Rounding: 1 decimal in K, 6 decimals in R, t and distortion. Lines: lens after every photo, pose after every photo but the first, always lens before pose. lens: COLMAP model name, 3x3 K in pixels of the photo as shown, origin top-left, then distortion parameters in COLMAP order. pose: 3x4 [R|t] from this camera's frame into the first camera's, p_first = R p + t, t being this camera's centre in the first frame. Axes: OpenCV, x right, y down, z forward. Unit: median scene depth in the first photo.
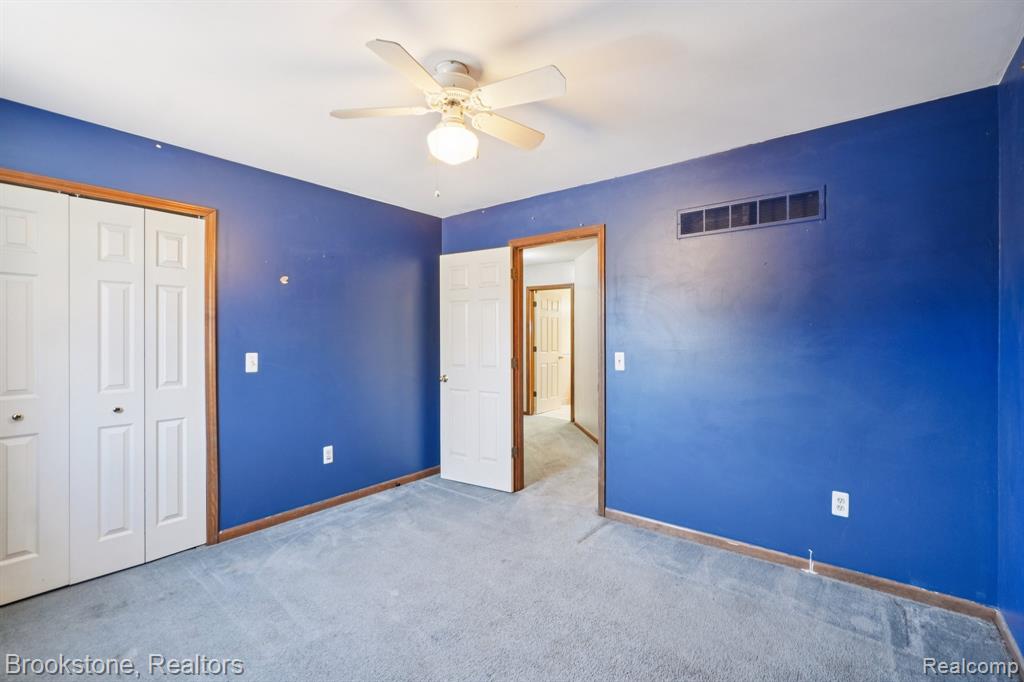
lens RADIAL K [[443.8, 0, 517.0], [0, 443.8, 336.5], [0, 0, 1]] dist [-0.006130, 0.000396]
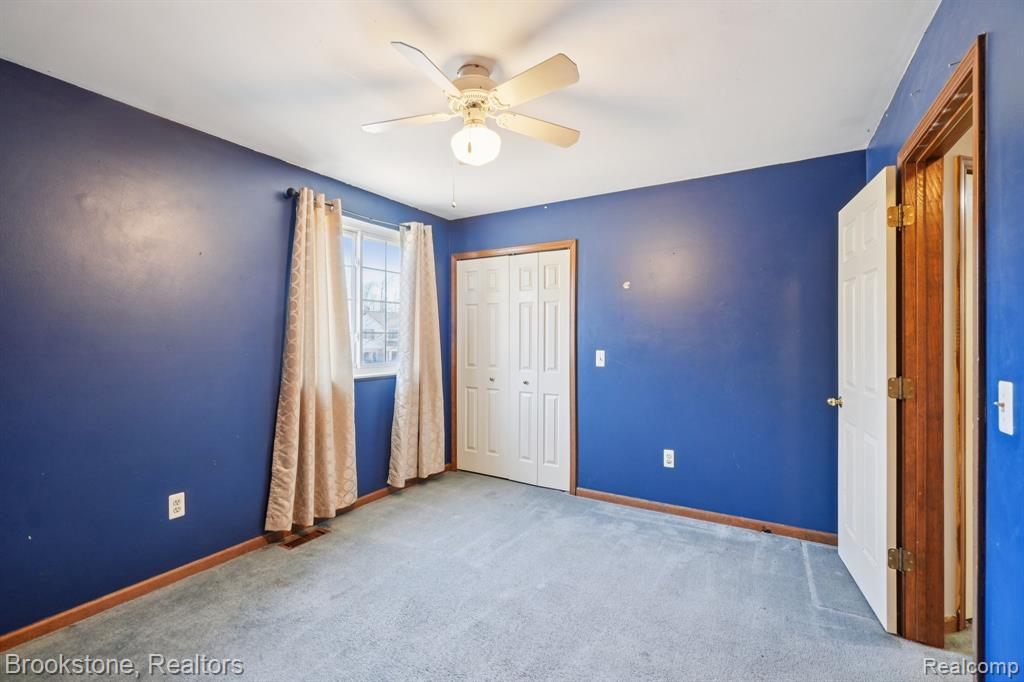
lens RADIAL K [[446.6, 0, 514.6], [0, 446.6, 337.3], [0, 0, 1]] dist [-0.001253, 0.000265]
pose [[0.130688, 0.001701, -0.991422, 0.587989], [0.001214, 0.999998, 0.001876, -0.000624], [0.991423, -0.001449, 0.130685, 0.634783]]
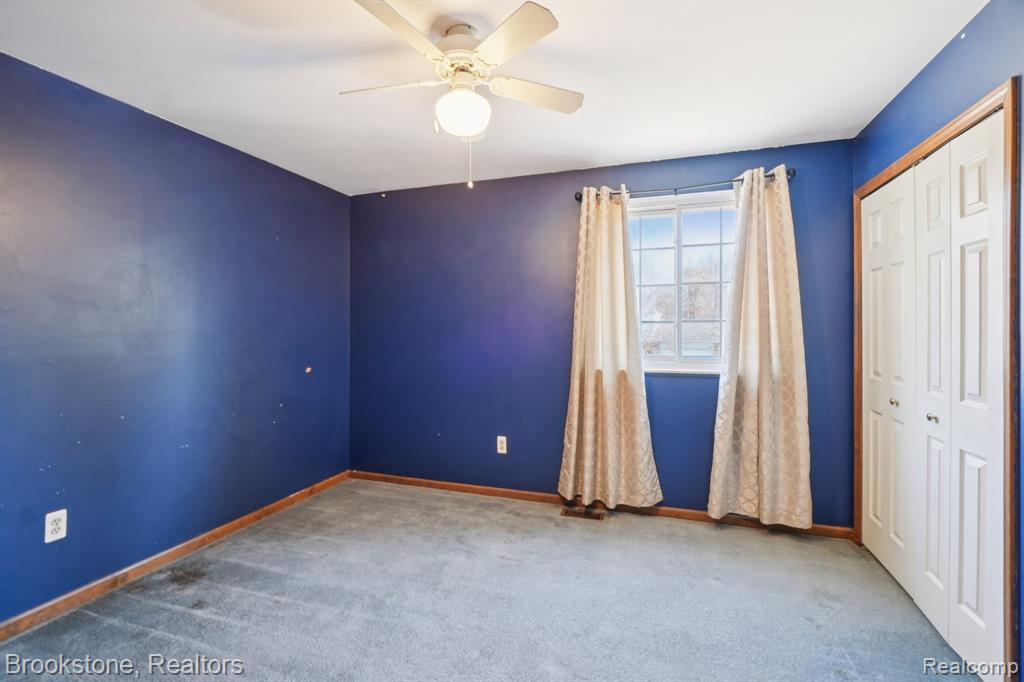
lens RADIAL K [[449.1, 0, 514.0], [0, 449.1, 328.2], [0, 0, 1]] dist [-0.000136, 0.000203]
pose [[-0.940546, 0.002007, -0.339661, 0.050468], [0.002909, 0.999993, -0.002146, 0.005802], [0.339654, -0.003006, -0.940546, 1.265753]]
